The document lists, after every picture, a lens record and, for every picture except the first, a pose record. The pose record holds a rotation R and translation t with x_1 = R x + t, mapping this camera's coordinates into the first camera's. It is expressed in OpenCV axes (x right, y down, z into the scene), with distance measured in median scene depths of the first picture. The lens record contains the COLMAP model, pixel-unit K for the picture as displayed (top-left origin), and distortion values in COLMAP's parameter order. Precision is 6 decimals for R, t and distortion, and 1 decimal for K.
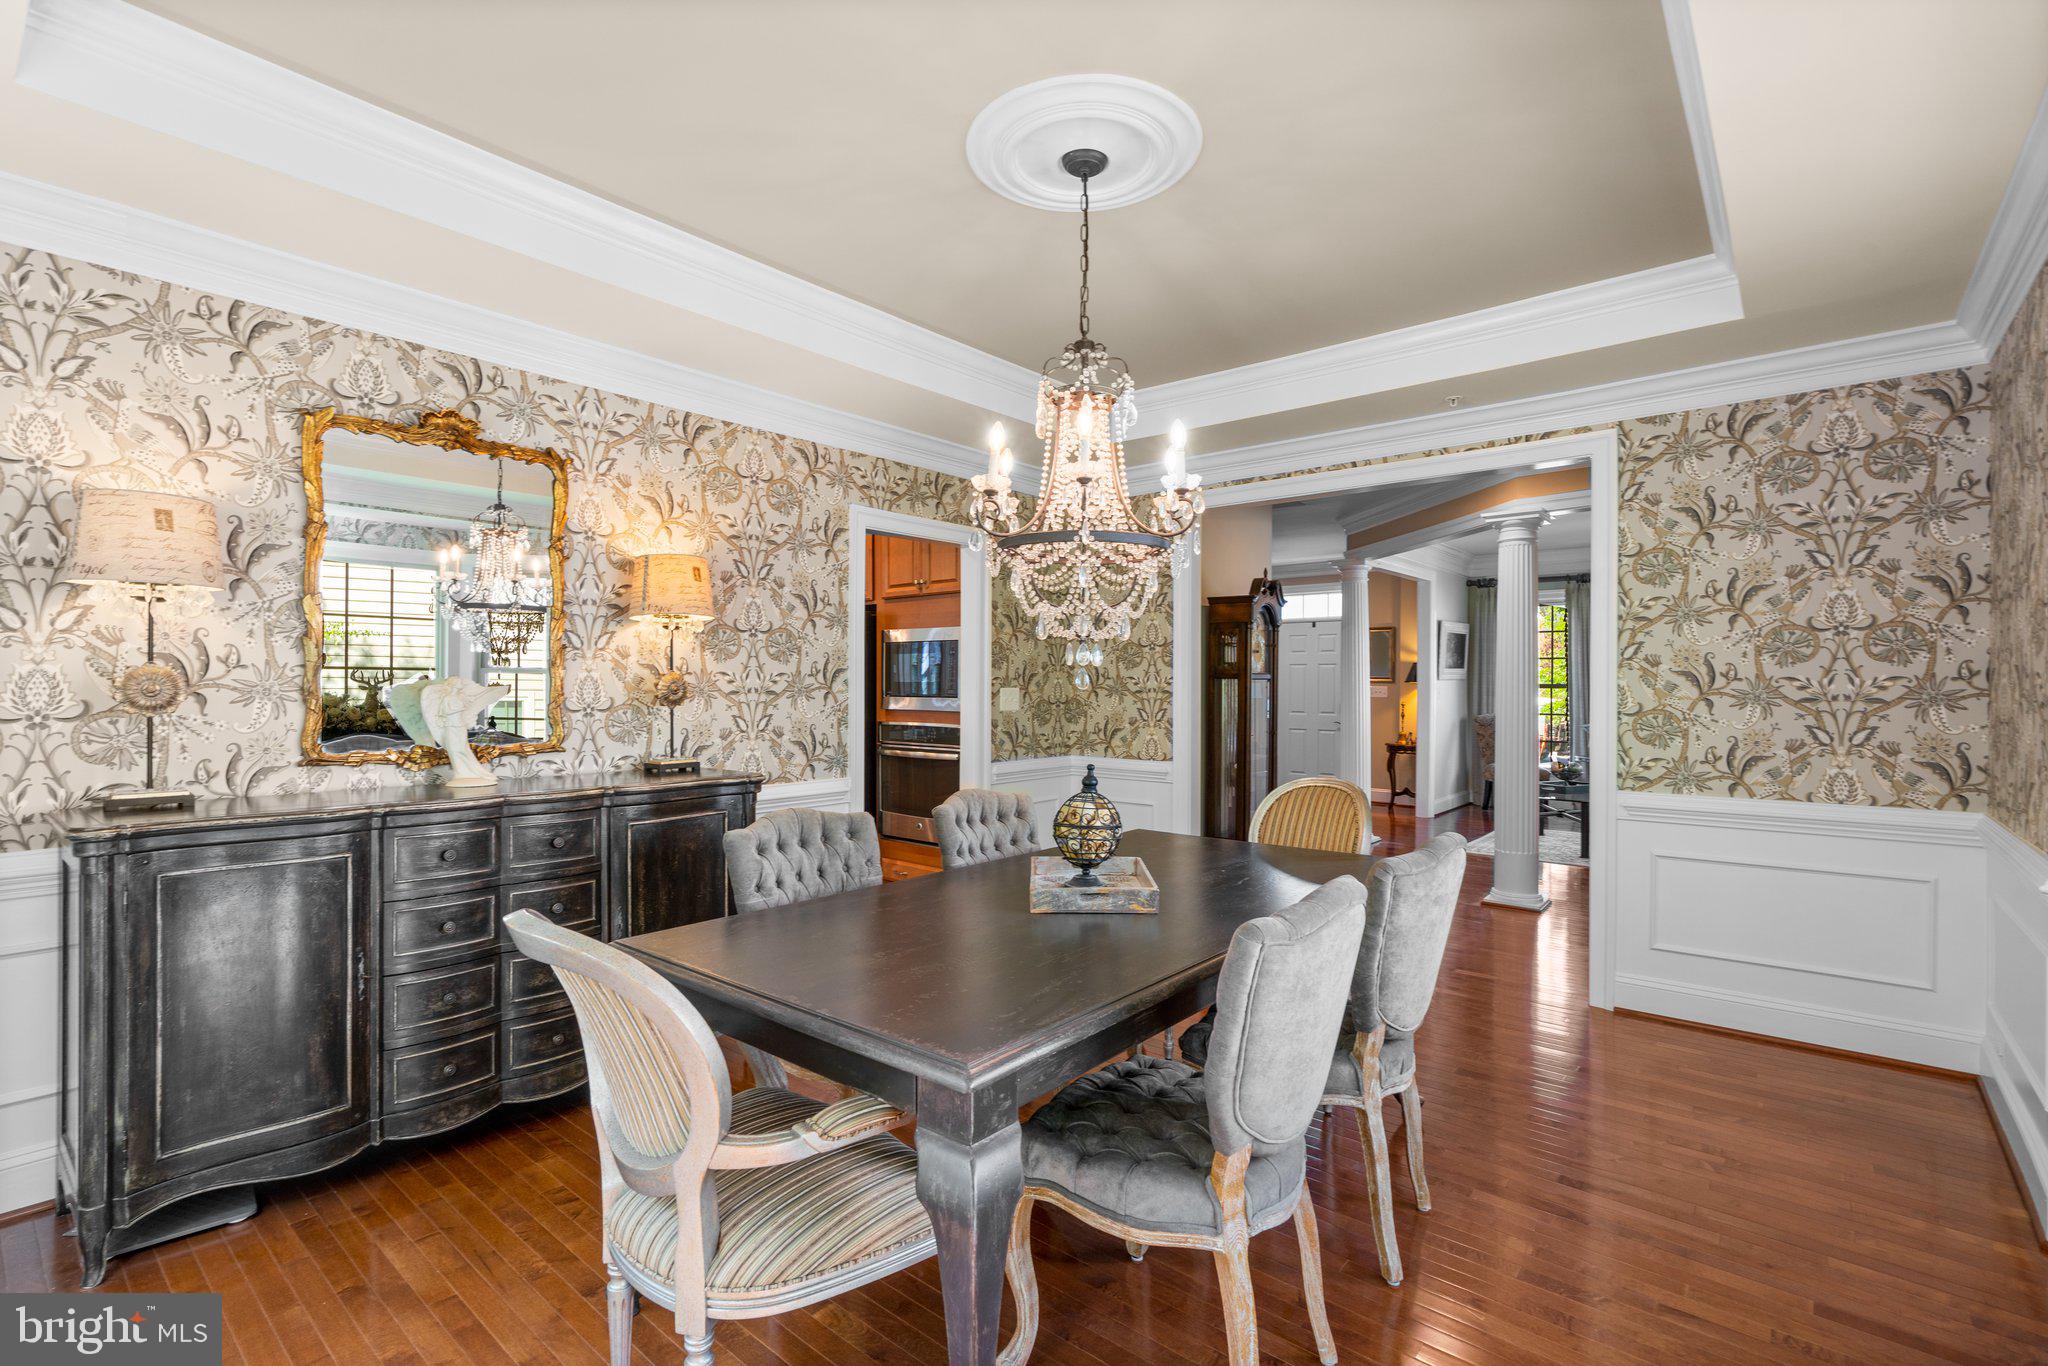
lens RADIAL K [[926.7, 0, 1023.5], [0, 926.7, 681.2], [0, 0, 1]] dist [-0.005144, 0.002175]
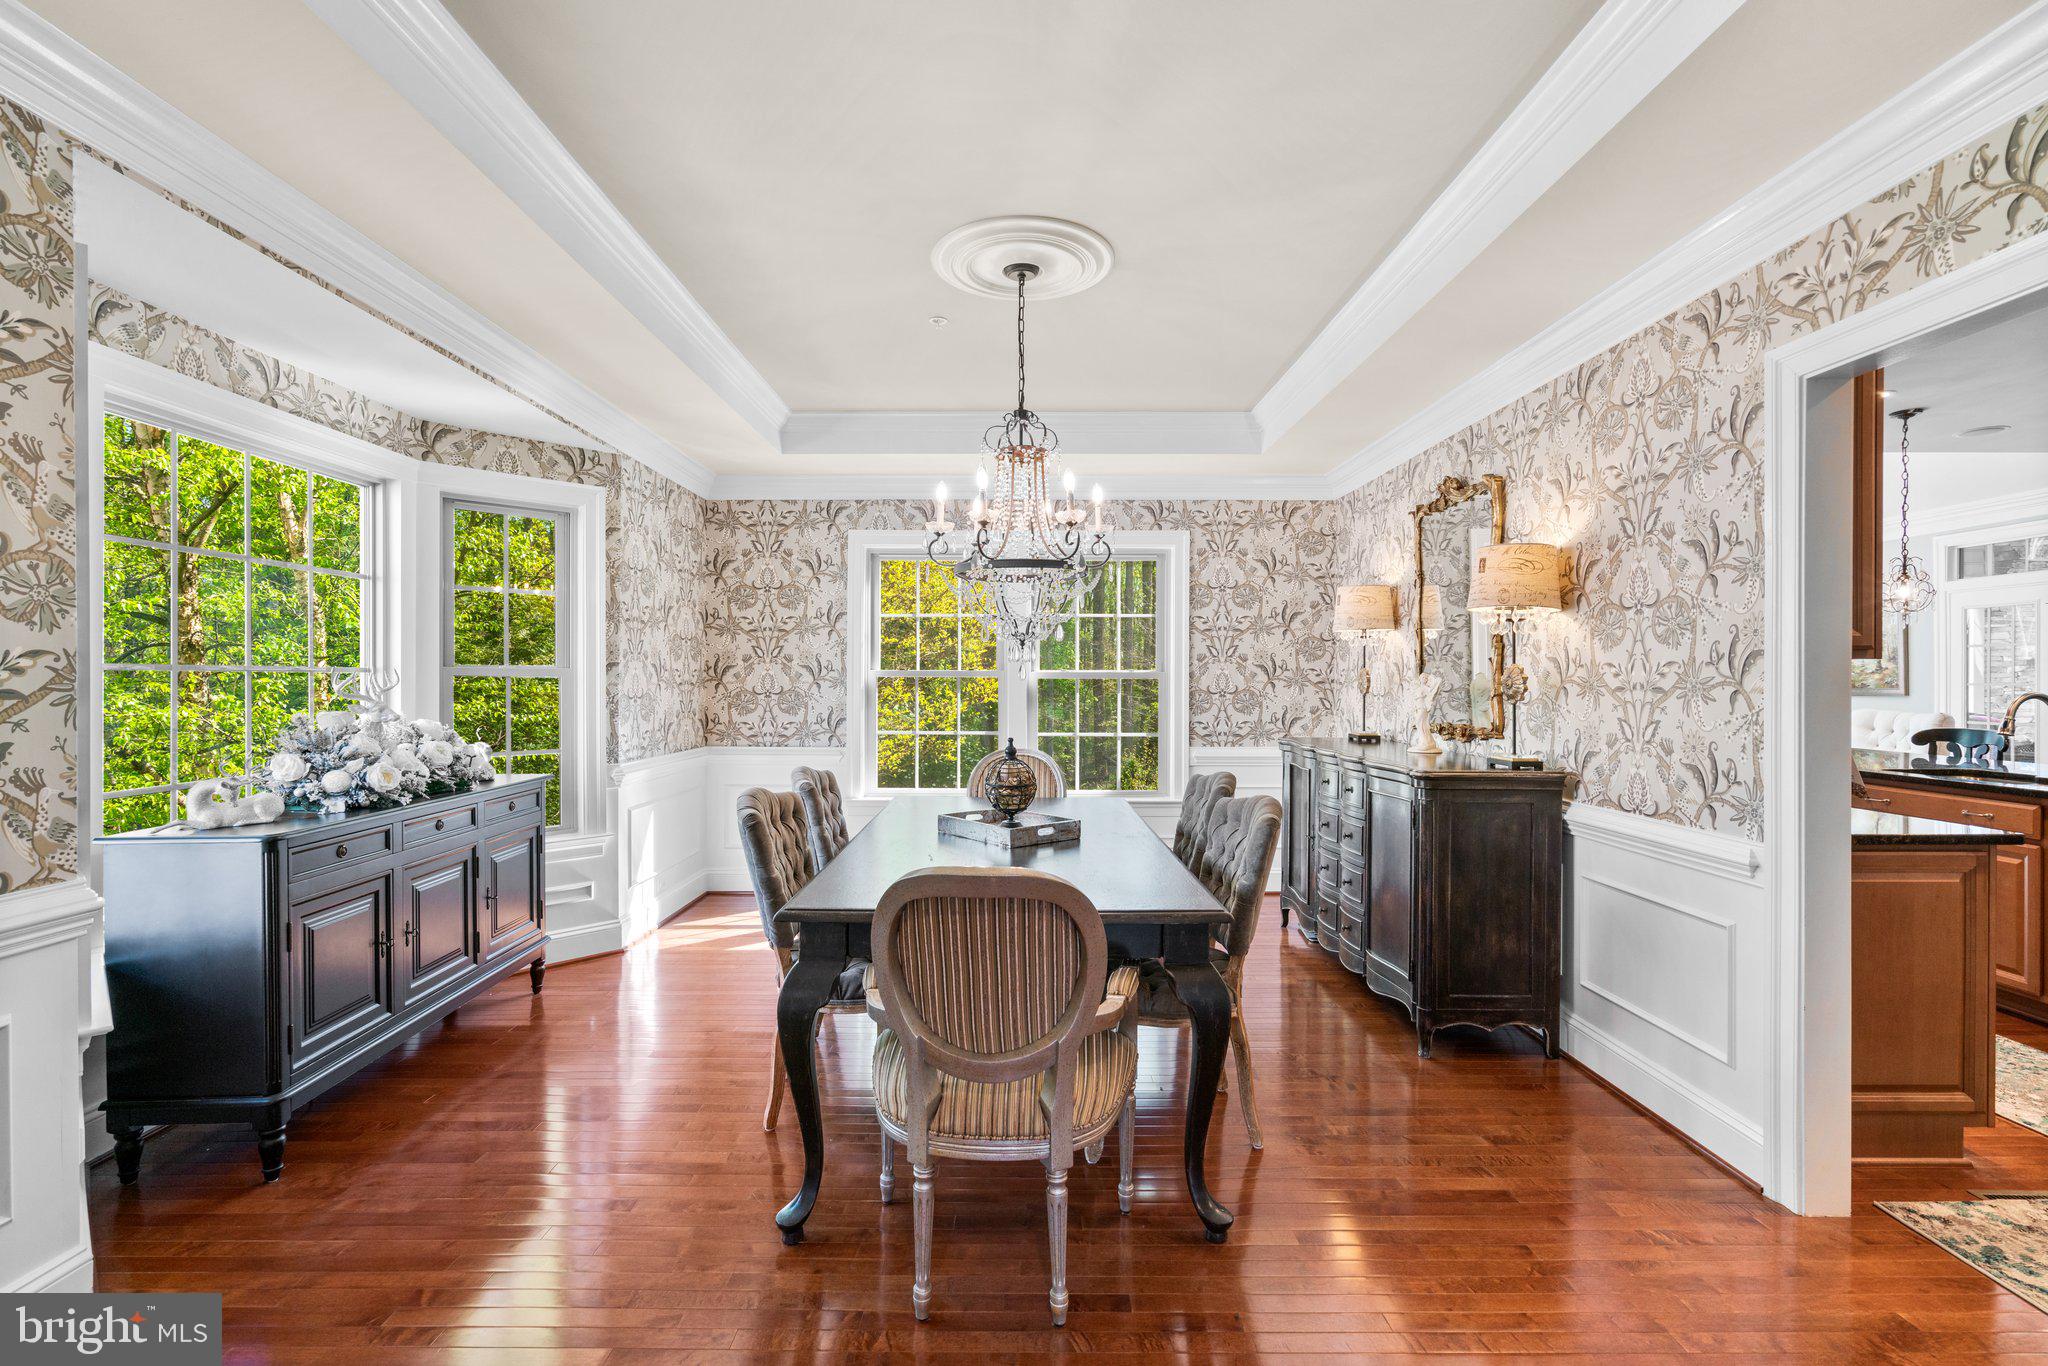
lens RADIAL K [[926.7, 0, 1016.2], [0, 926.7, 689.6], [0, 0, 1]] dist [-0.005144, 0.002175]
pose [[-0.765137, 0.007063, -0.643829, 0.549976], [0.001948, 0.999961, 0.008655, 0.004859], [0.643864, 0.005368, -0.765121, 1.208396]]
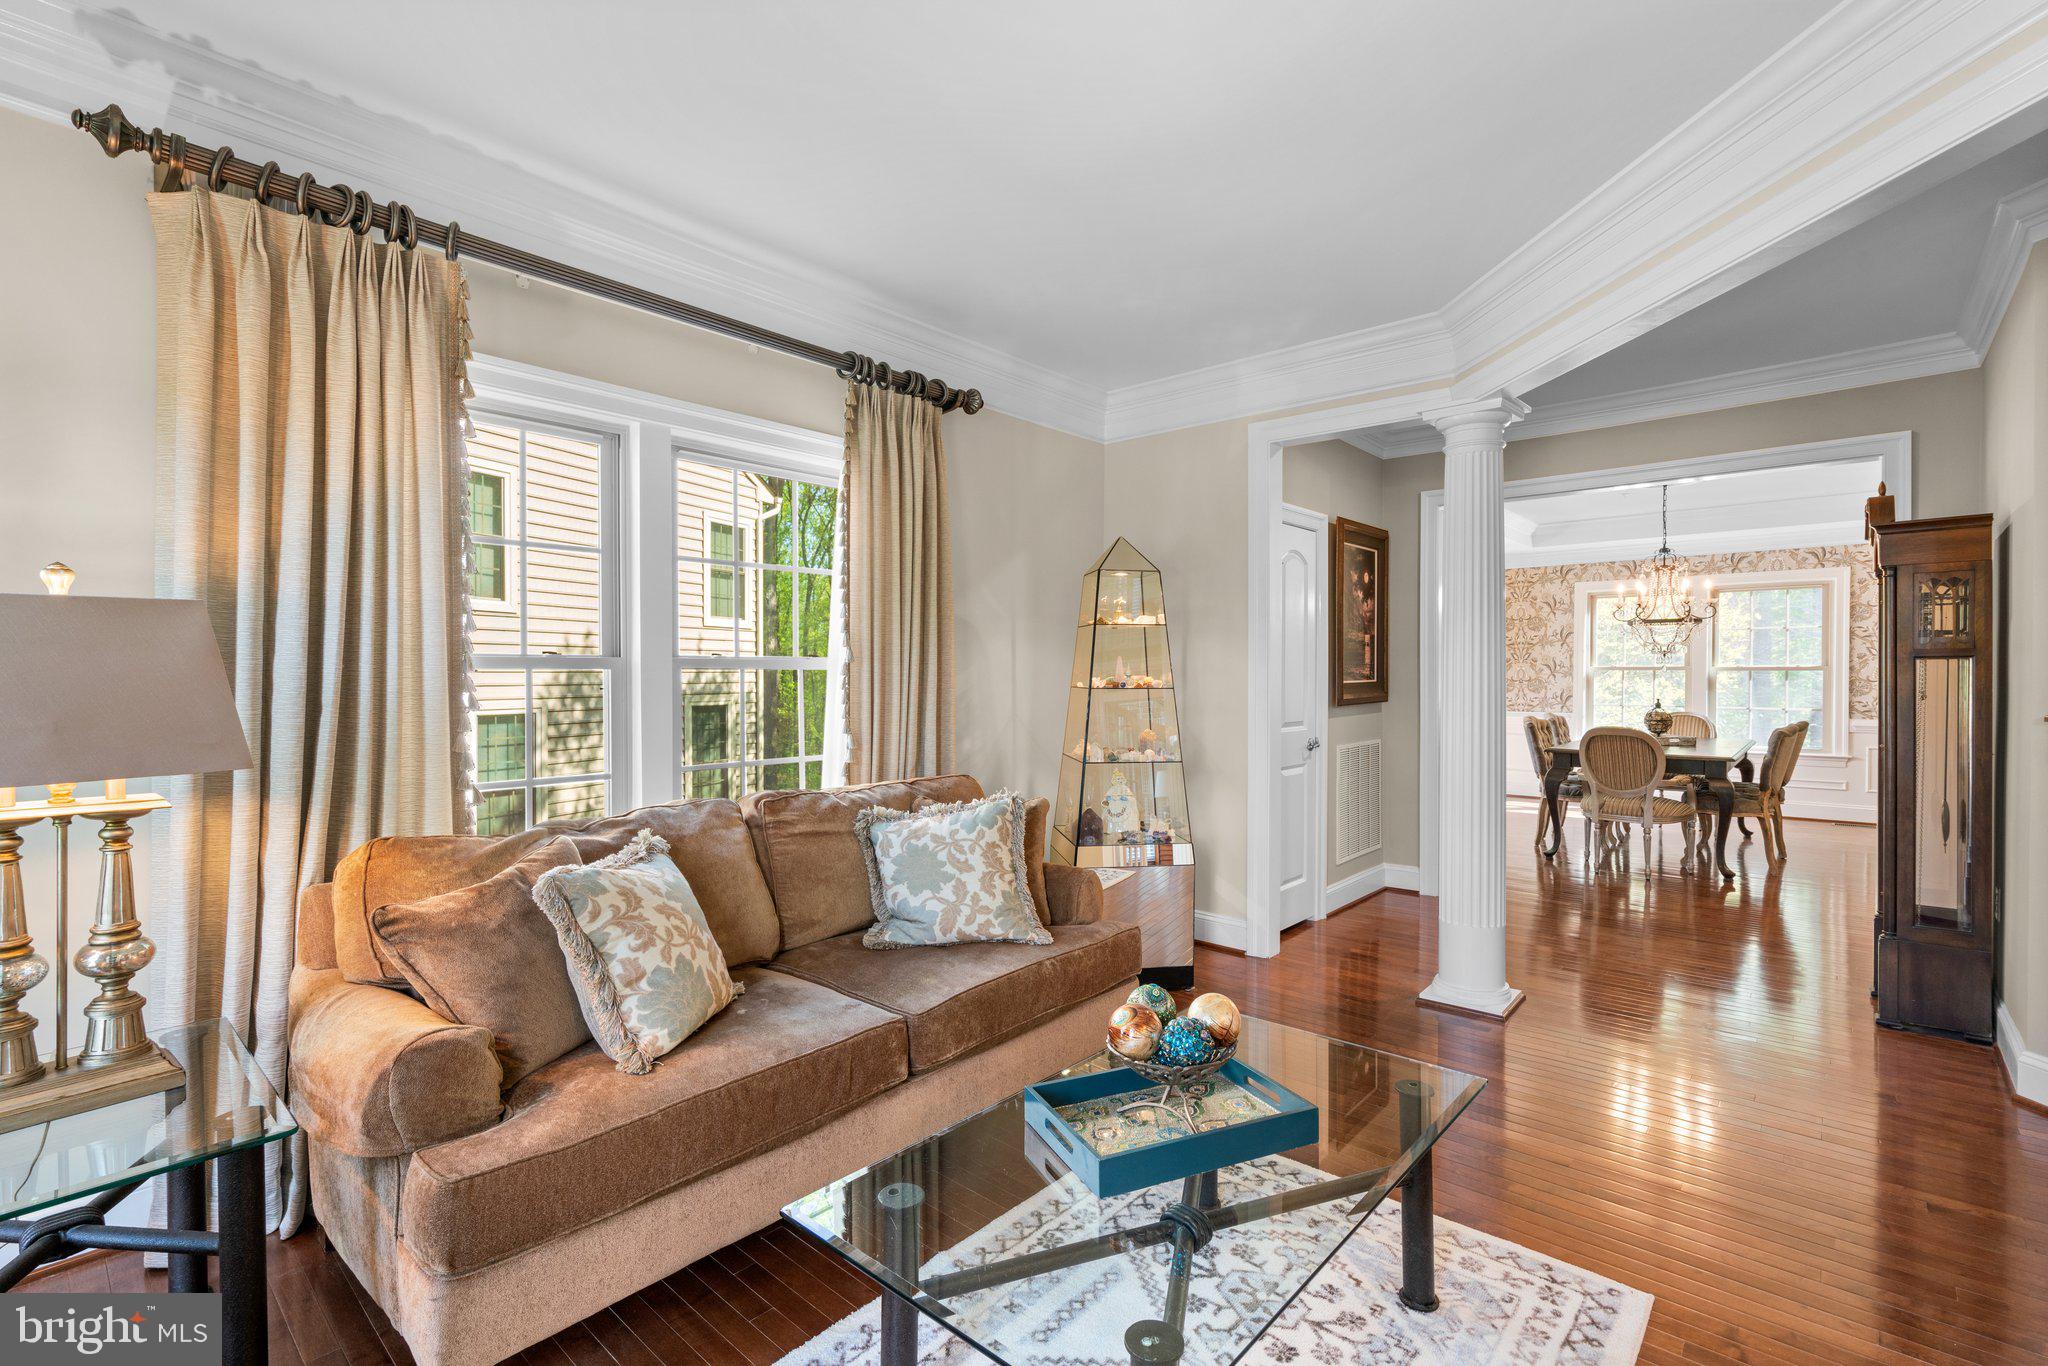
lens RADIAL K [[926.7, 0, 1026.1], [0, 926.7, 680.3], [0, 0, 1]] dist [-0.005144, 0.002175]
pose [[-0.999825, 0.002090, 0.018596, 0.843435], [0.002151, 0.999992, 0.003293, 0.007296], [-0.018589, 0.003332, -0.999822, 1.730431]]
